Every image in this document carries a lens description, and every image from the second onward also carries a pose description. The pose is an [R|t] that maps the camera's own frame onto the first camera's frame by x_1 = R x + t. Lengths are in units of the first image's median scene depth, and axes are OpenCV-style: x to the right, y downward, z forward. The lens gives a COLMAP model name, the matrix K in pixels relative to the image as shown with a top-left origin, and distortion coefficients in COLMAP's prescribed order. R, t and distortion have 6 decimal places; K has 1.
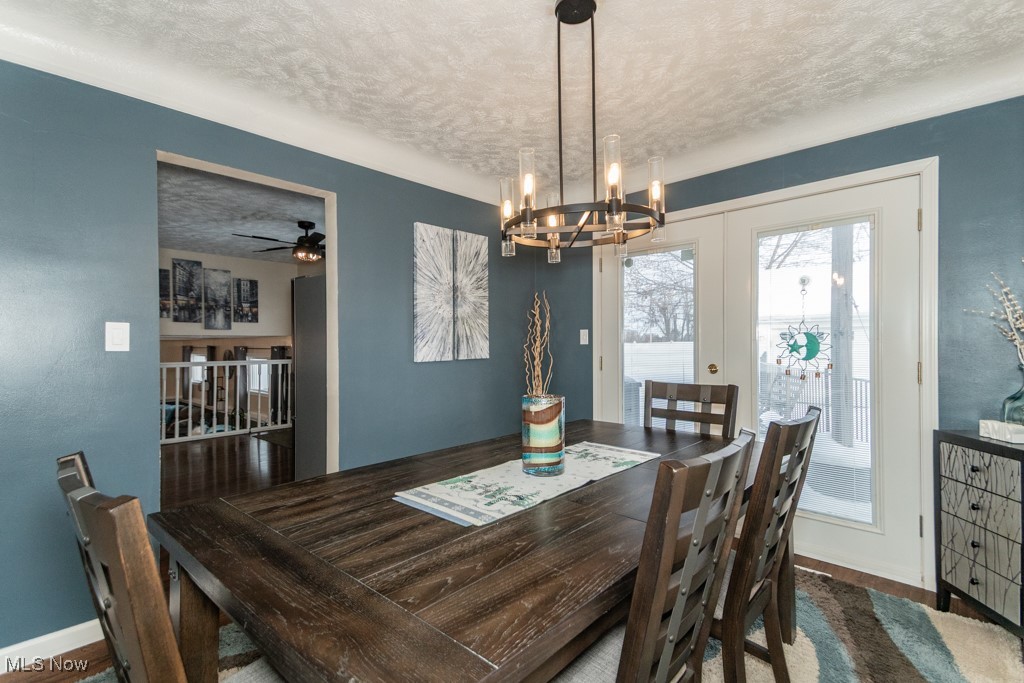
lens RADIAL K [[474.0, 0, 511.1], [0, 474.0, 342.4], [0, 0, 1]] dist [0.057587, -0.017119]
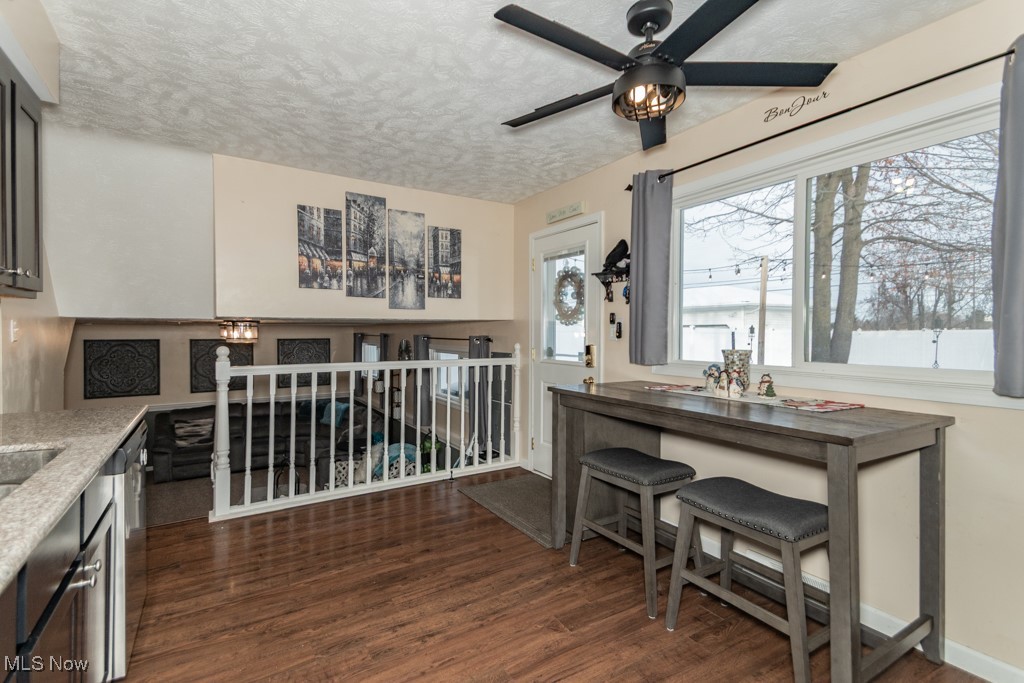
lens RADIAL K [[474.0, 0, 505.2], [0, 474.0, 338.5], [0, 0, 1]] dist [0.057587, -0.017119]
pose [[0.961330, 0.011515, -0.275157, -0.316180], [-0.006895, 0.999819, 0.017749, -0.000651], [0.275311, -0.015166, 0.961236, 0.445288]]
